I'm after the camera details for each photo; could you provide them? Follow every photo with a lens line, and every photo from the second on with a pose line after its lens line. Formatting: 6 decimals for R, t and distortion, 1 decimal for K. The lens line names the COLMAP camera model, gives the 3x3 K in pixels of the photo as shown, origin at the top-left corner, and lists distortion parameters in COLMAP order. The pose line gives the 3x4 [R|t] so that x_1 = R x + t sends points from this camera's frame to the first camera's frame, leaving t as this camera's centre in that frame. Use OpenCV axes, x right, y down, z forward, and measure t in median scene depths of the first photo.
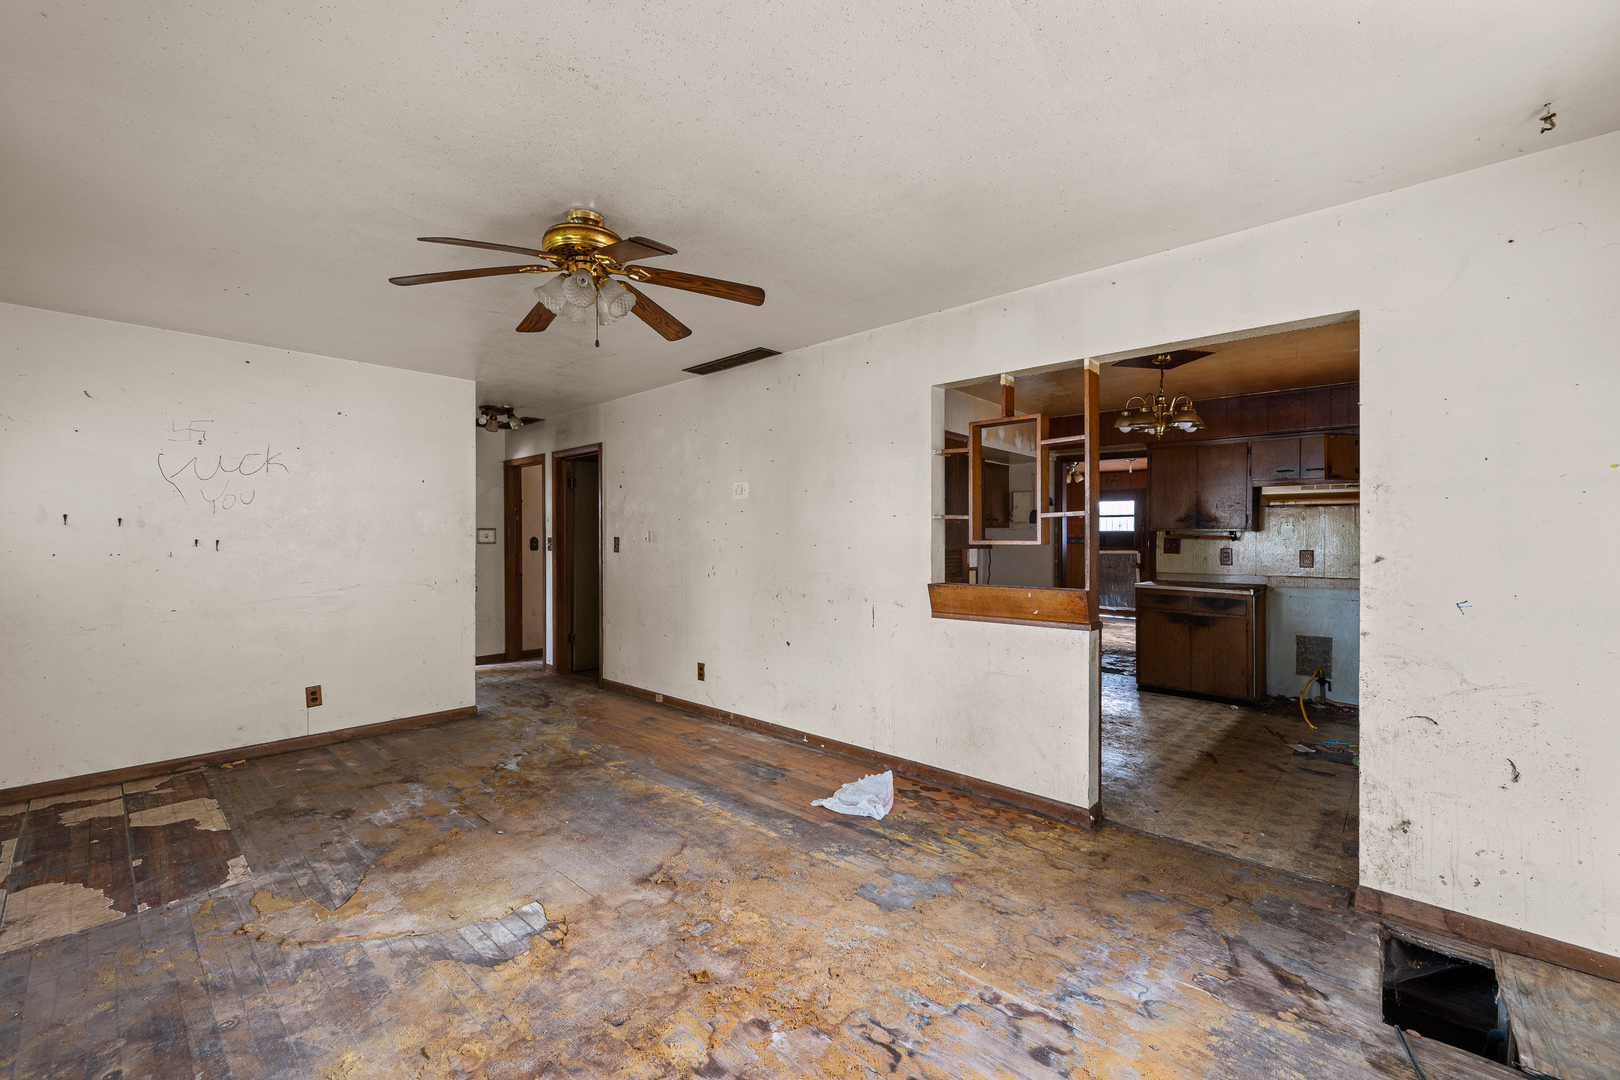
lens RADIAL K [[651.0, 0, 805.1], [0, 651.0, 548.0], [0, 0, 1]] dist [0.000490, -0.000019]
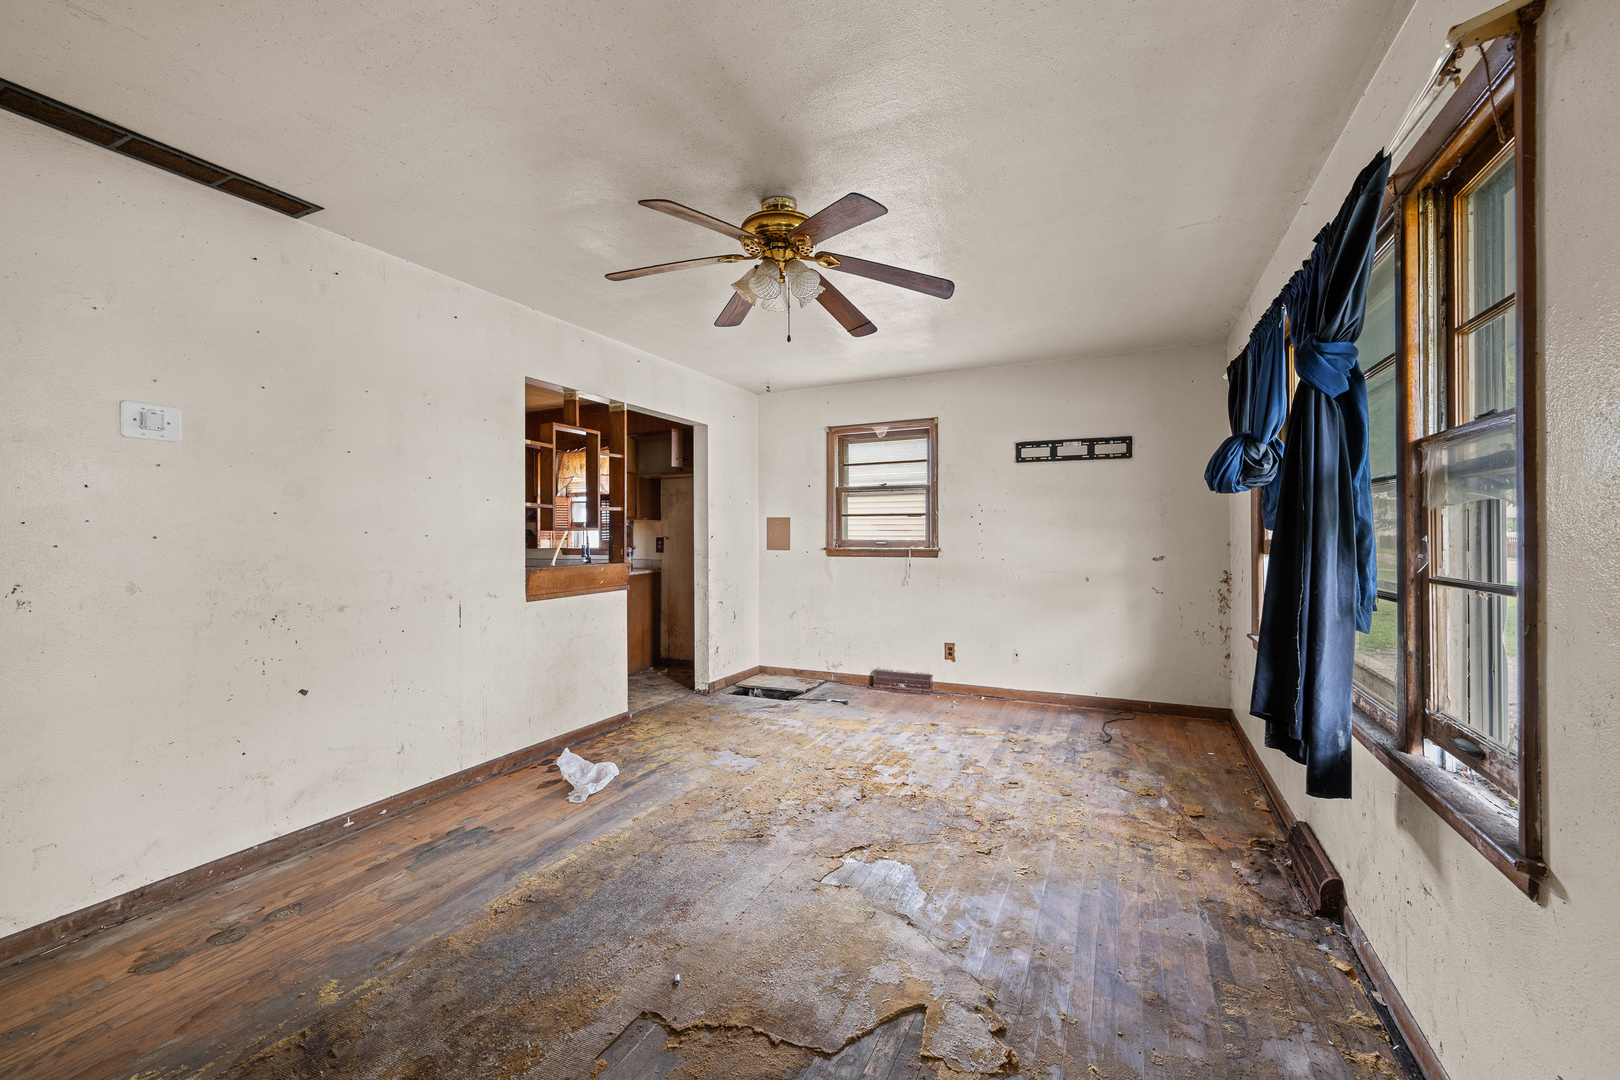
lens RADIAL K [[651.0, 0, 806.6], [0, 651.0, 537.0], [0, 0, 1]] dist [0.000490, -0.000019]
pose [[-0.285812, -0.004453, 0.958275, -1.122726], [0.014598, 0.999853, 0.009000, 0.001694], [-0.958175, 0.016561, -0.285705, 1.066898]]
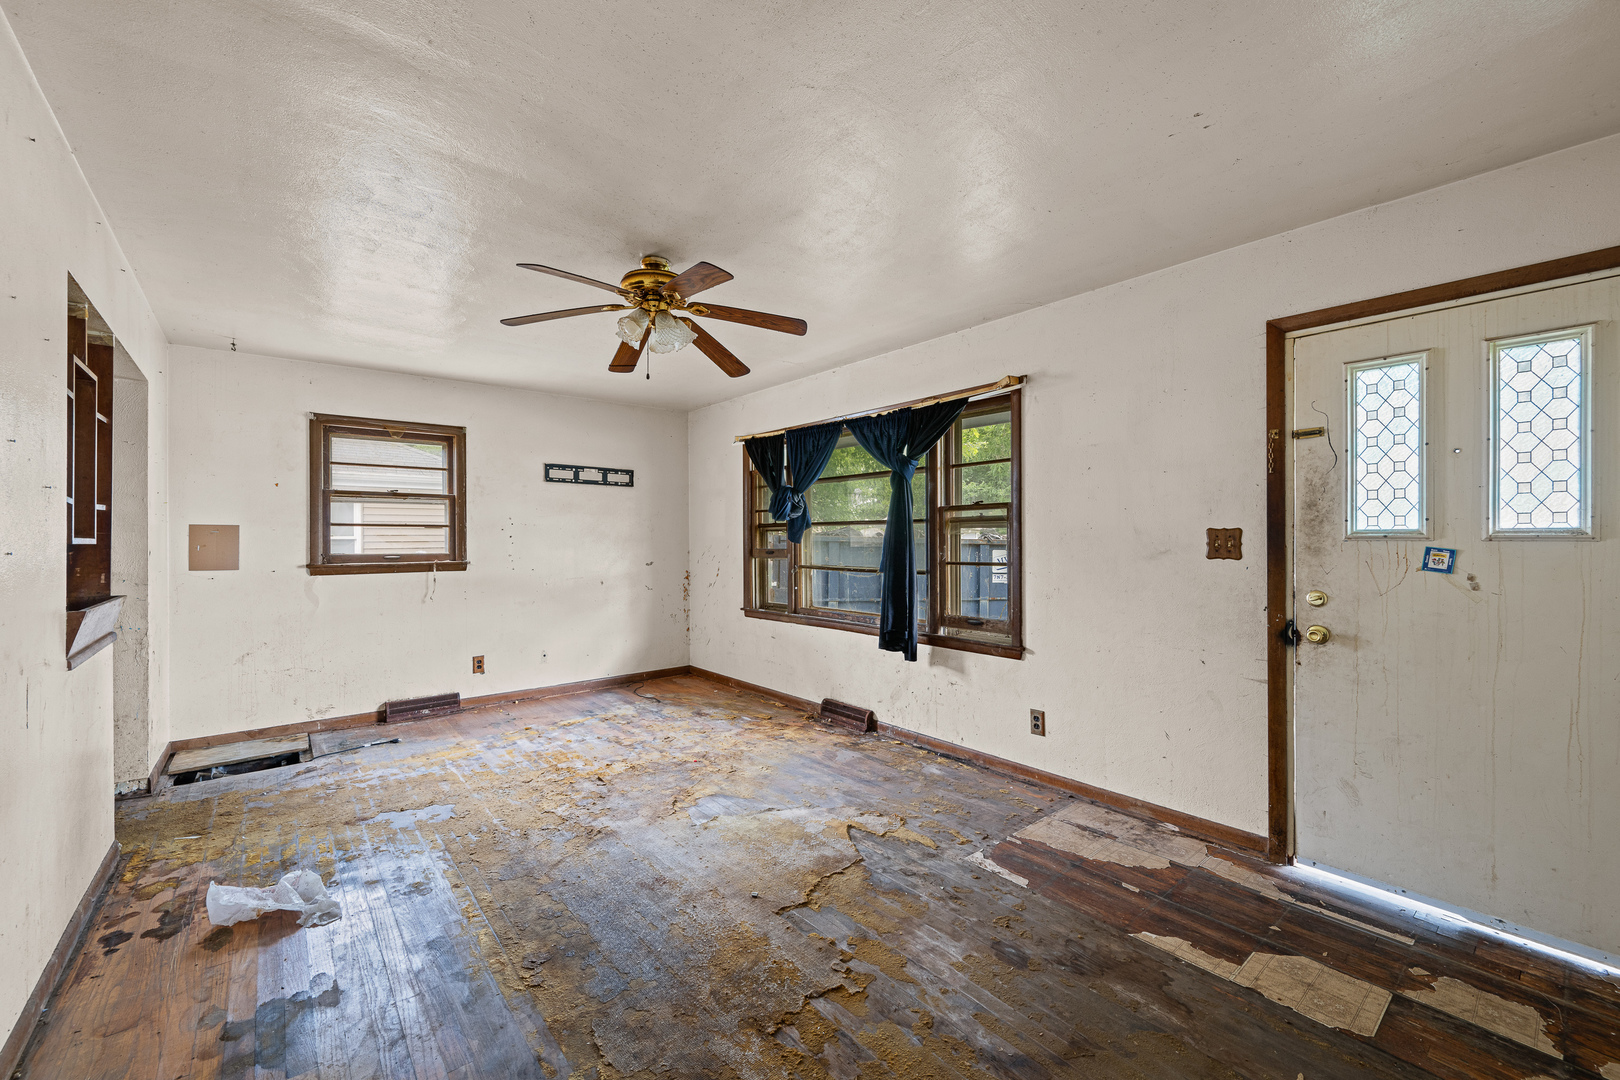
lens RADIAL K [[651.0, 0, 798.9], [0, 651.0, 543.4], [0, 0, 1]] dist [0.000490, -0.000019]
pose [[-0.989420, 0.004254, 0.145014, -0.648697], [0.006344, 0.999882, 0.013955, -0.011730], [-0.144938, 0.014728, -0.989331, 1.810022]]
